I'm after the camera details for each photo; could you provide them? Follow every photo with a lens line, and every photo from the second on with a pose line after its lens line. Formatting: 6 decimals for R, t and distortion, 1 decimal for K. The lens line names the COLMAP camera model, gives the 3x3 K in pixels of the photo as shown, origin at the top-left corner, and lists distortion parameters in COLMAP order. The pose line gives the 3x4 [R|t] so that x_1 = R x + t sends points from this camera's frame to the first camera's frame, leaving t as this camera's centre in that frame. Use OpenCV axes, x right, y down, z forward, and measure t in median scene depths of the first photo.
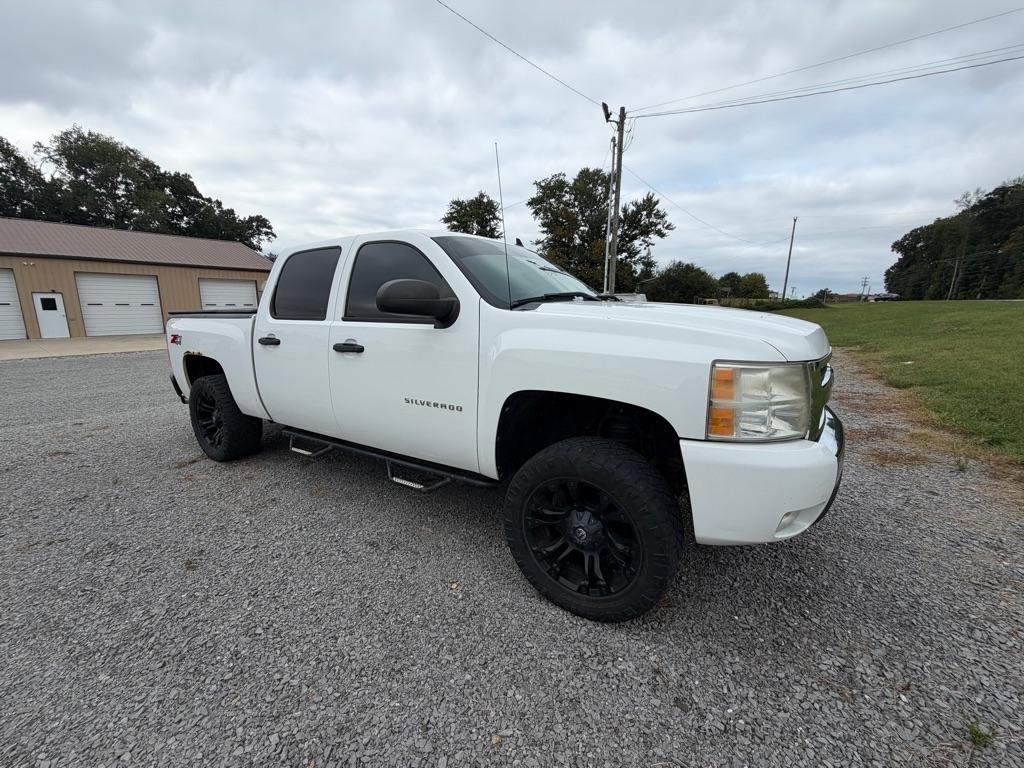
lens RADIAL K [[404.1, 0, 503.1], [0, 404.1, 384.5], [0, 0, 1]] dist [0.000662, 0.000215]
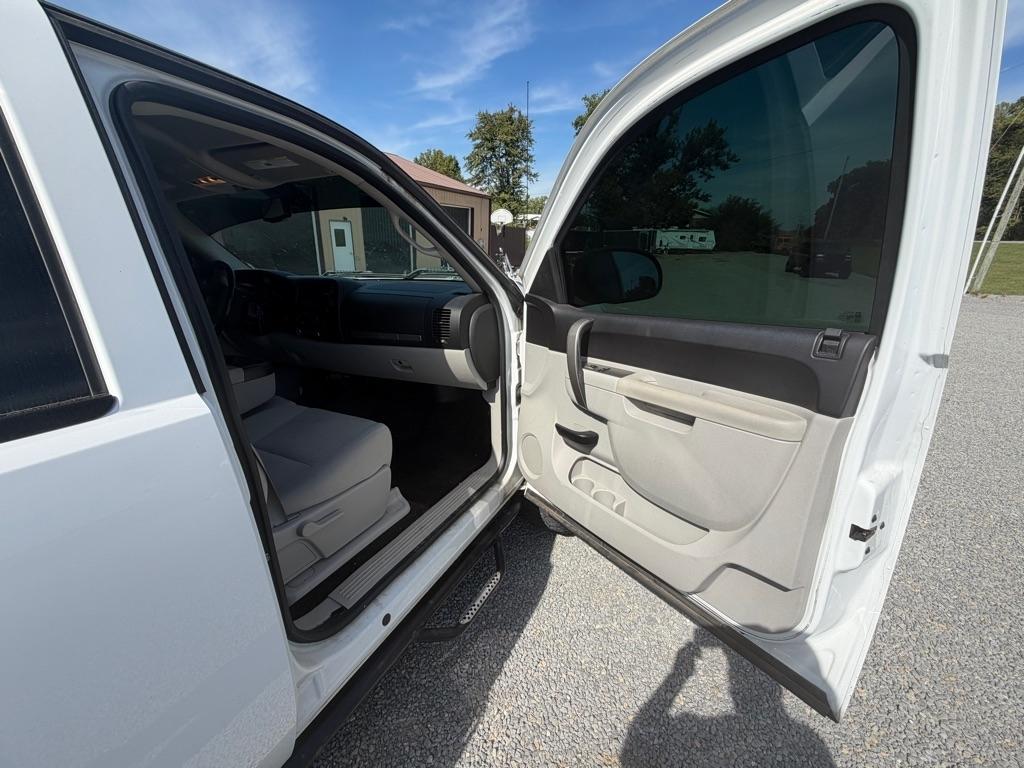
lens RADIAL K [[406.2, 0, 508.6], [0, 406.2, 385.8], [0, 0, 1]] dist [-0.000546, 0.000178]
pose [[0.981820, -0.051766, 0.182617, -0.285473], [0.022741, 0.987243, 0.157589, -0.013658], [-0.188445, -0.150572, 0.970472, 0.059201]]
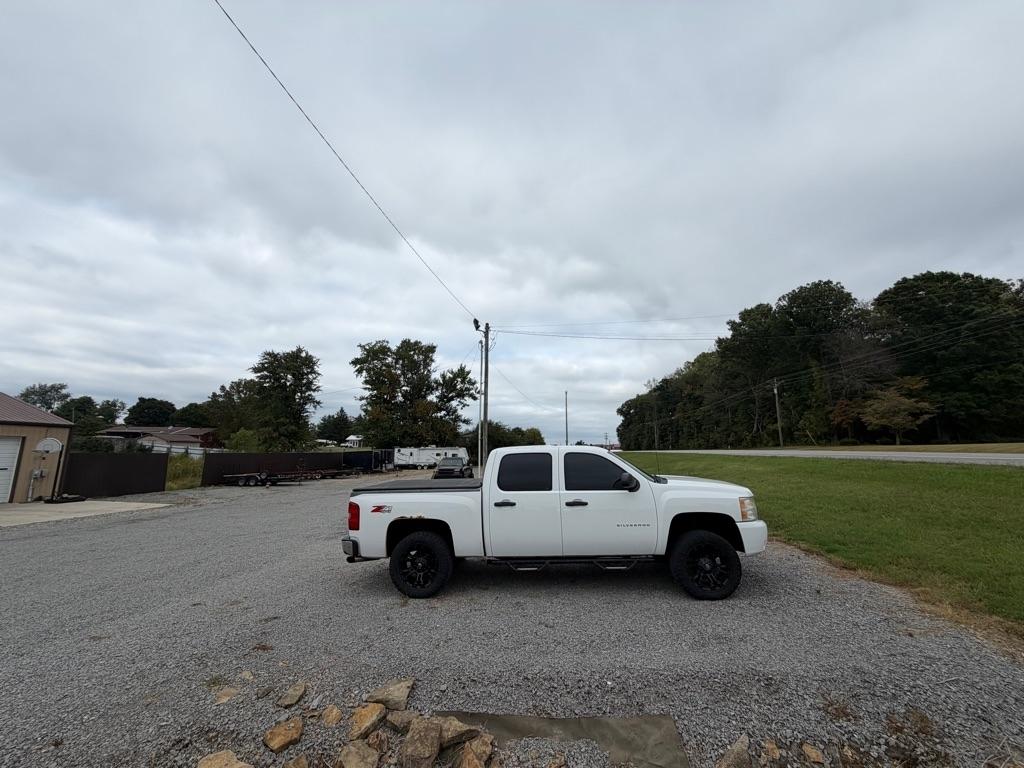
lens RADIAL K [[409.9, 0, 503.3], [0, 409.9, 383.9], [0, 0, 1]] dist [-0.001983, 0.000589]
pose [[0.887679, 0.066647, 0.455613, -0.070615], [0.101812, 0.936571, -0.335363, 0.000058], [-0.449065, 0.344082, 0.824589, -0.032530]]
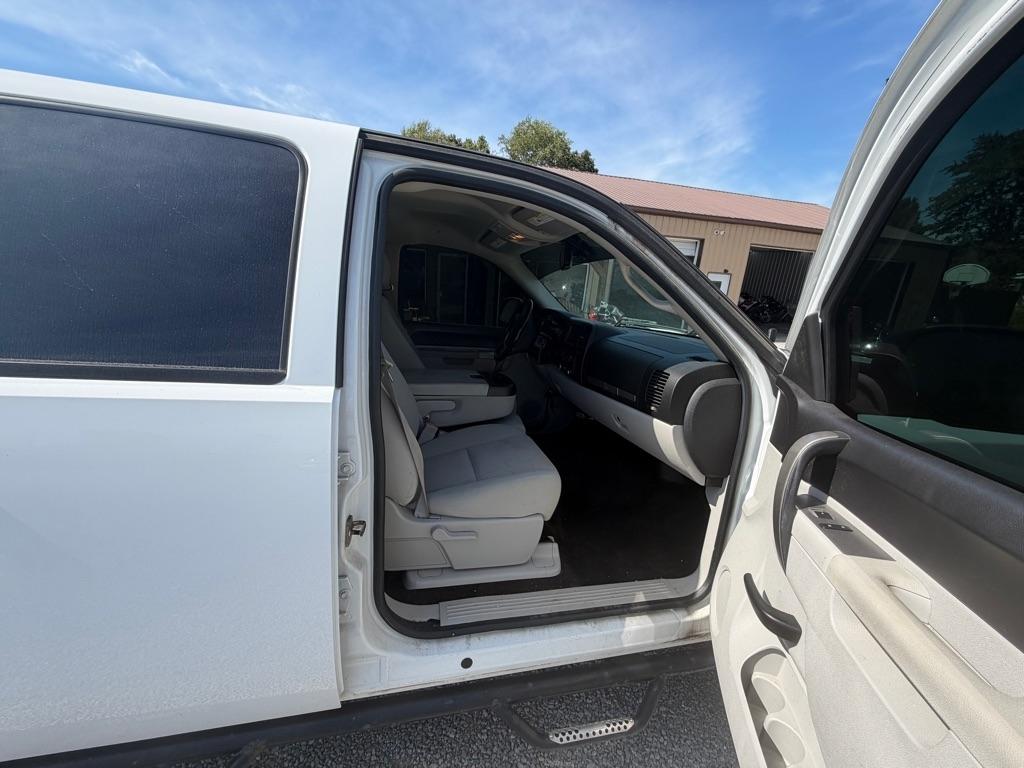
lens RADIAL K [[406.2, 0, 508.6], [0, 406.2, 385.8], [0, 0, 1]] dist [-0.000546, 0.000178]
pose [[0.782804, 0.211399, -0.585259, -0.278951], [-0.180137, 0.977239, 0.112046, -0.014605], [0.595624, 0.017717, 0.803068, 0.063001]]
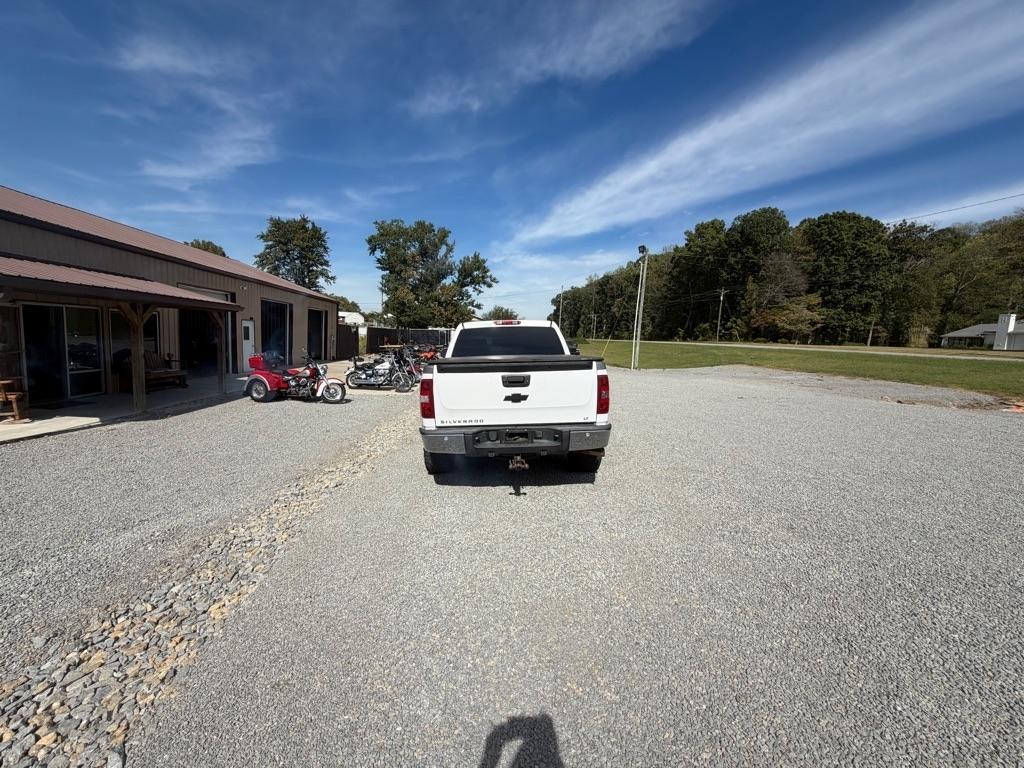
lens RADIAL K [[407.8, 0, 509.2], [0, 407.8, 383.5], [0, 0, 1]] dist [-0.000367, 0.000326]
pose [[0.756732, -0.046809, 0.652047, -0.377220], [0.093908, 0.994872, -0.037565, -0.001676], [-0.646945, 0.089659, 0.757247, -0.006774]]
